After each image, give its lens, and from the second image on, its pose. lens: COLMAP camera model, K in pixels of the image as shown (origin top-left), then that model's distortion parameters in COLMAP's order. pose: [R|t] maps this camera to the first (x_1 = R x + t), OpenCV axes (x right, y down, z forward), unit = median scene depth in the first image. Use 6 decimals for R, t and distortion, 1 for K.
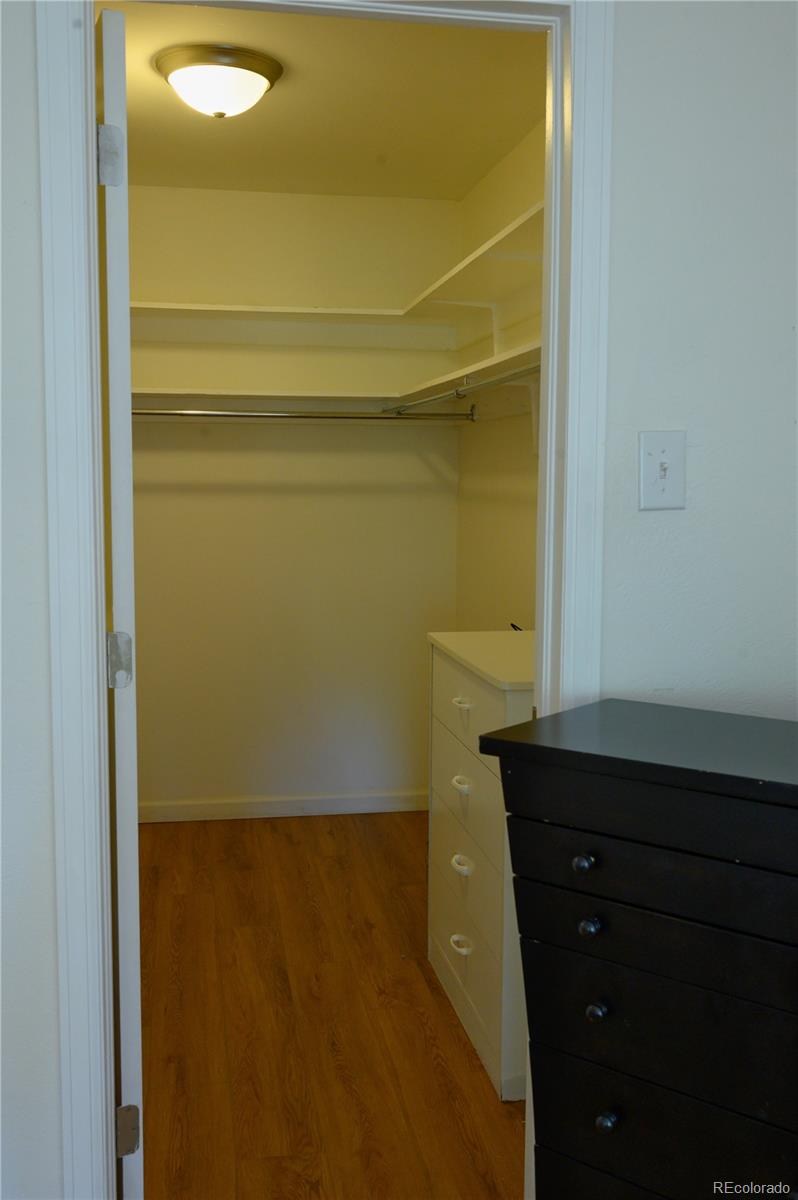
lens RADIAL K [[1161.6, 0, 399.6], [0, 1161.6, 598.8], [0, 0, 1]] dist [0.000559, 0.000000]
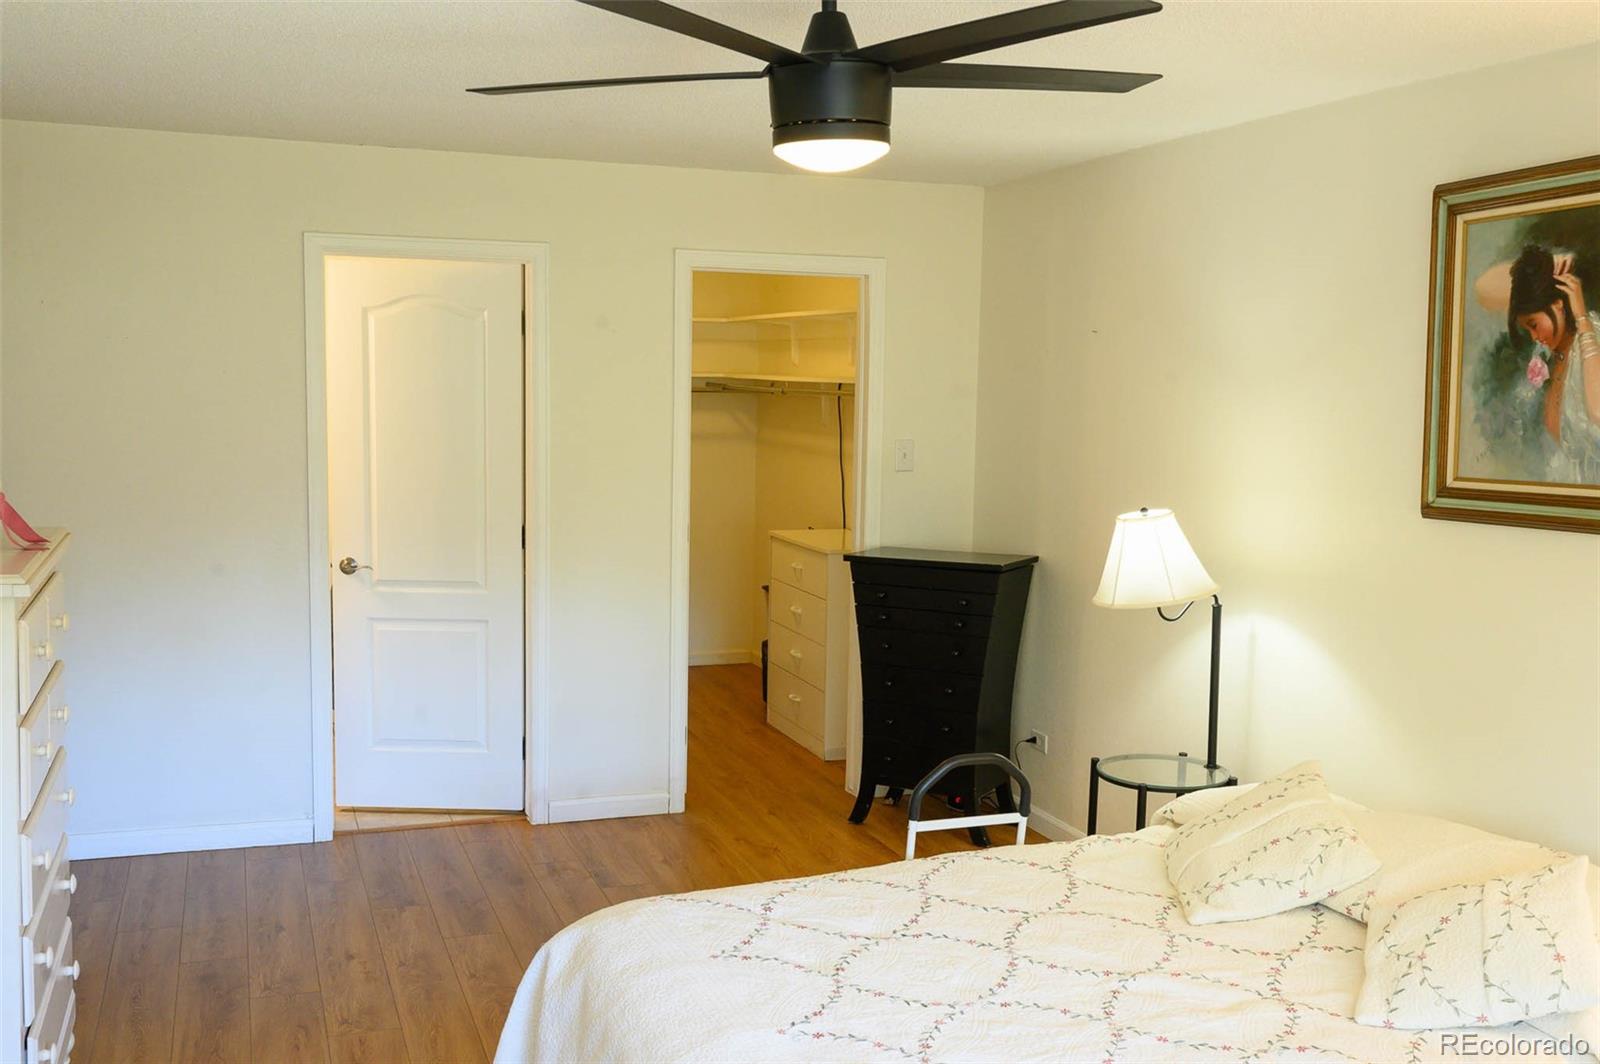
lens RADIAL K [[1548.8, 0, 799.0], [0, 1548.8, 529.6], [0, 0, 1]] dist [0.000559, 0.000000]
pose [[0.985693, -0.001638, 0.168542, -0.412556], [0.001449, 0.999998, 0.001245, 0.031576], [-0.168544, -0.000983, 0.985694, -1.657717]]
